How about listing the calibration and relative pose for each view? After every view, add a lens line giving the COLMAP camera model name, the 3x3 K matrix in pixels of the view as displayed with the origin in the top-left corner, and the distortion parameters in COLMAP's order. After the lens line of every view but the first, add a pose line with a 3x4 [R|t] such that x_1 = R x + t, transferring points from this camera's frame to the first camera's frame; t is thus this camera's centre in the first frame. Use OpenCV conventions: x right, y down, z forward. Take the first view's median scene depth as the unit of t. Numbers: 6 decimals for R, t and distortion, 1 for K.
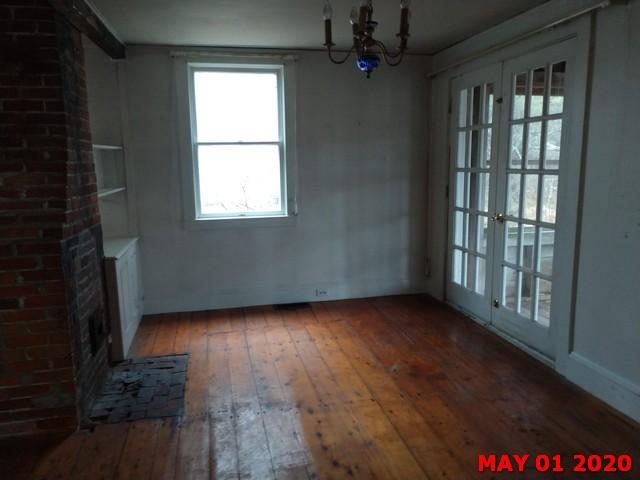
lens RADIAL K [[486.0, 0, 319.0], [0, 486.0, 241.0], [0, 0, 1]] dist [0.006079, 0.001082]
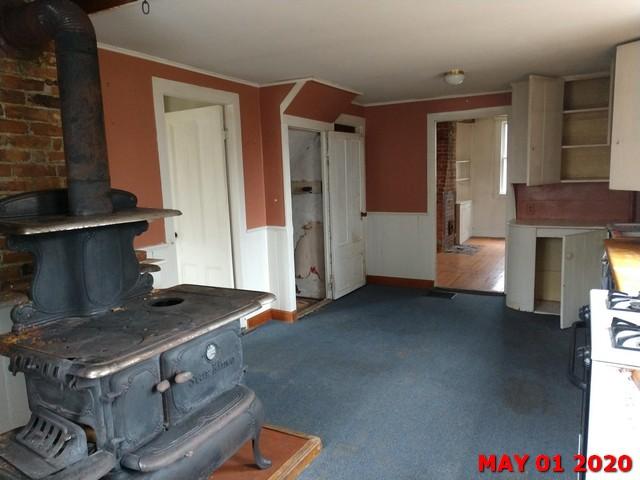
lens RADIAL K [[486.0, 0, 320.3], [0, 486.0, 240.7], [0, 0, 1]] dist [0.006079, 0.001082]
pose [[0.749121, 0.086937, -0.656703, 0.786522], [-0.092413, 0.995372, 0.026354, 0.240770], [0.655955, 0.040945, 0.753689, -1.524941]]
